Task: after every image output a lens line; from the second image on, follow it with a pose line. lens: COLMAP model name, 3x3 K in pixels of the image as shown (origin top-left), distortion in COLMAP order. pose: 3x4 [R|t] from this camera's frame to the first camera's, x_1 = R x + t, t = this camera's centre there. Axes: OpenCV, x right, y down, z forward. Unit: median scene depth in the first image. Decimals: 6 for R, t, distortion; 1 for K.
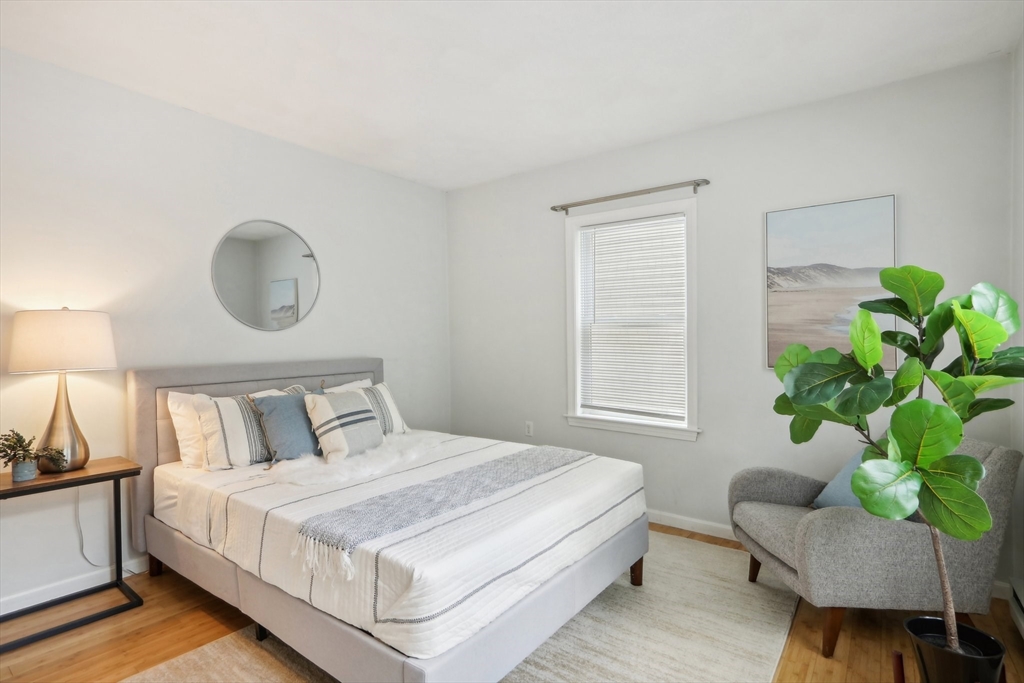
lens RADIAL K [[503.3, 0, 509.9], [0, 503.3, 343.6], [0, 0, 1]] dist [-0.013034, 0.002177]
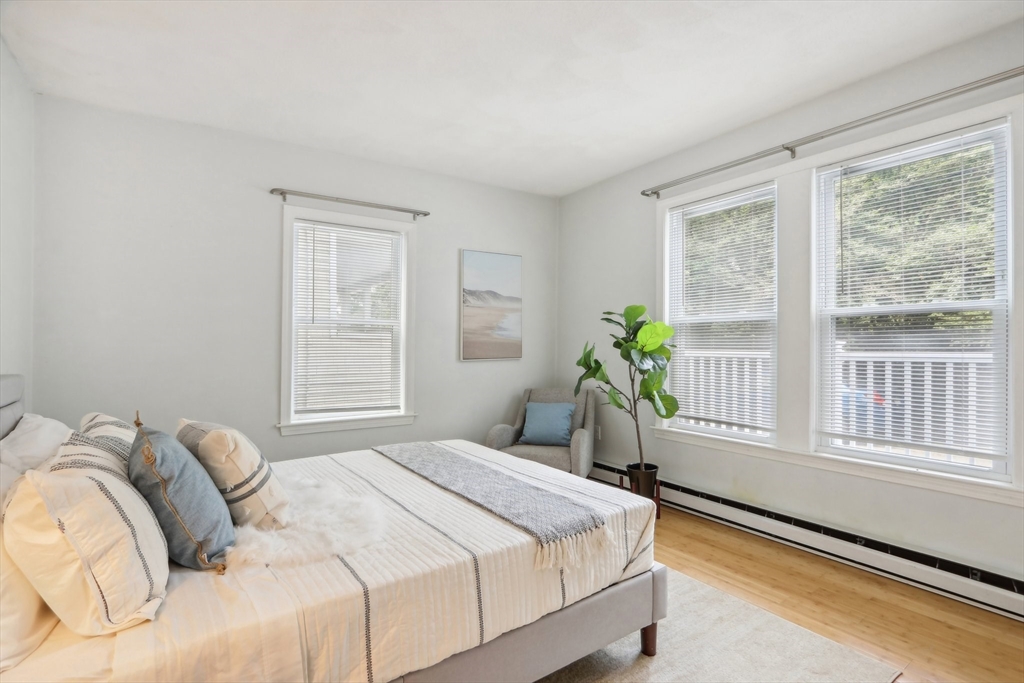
lens RADIAL K [[503.3, 0, 510.1], [0, 503.3, 338.4], [0, 0, 1]] dist [-0.013034, 0.002177]
pose [[0.308851, 0.001199, 0.951110, -0.724776], [0.009010, 0.999951, -0.004187, -0.004808], [-0.951068, 0.009862, 0.308825, 0.404809]]
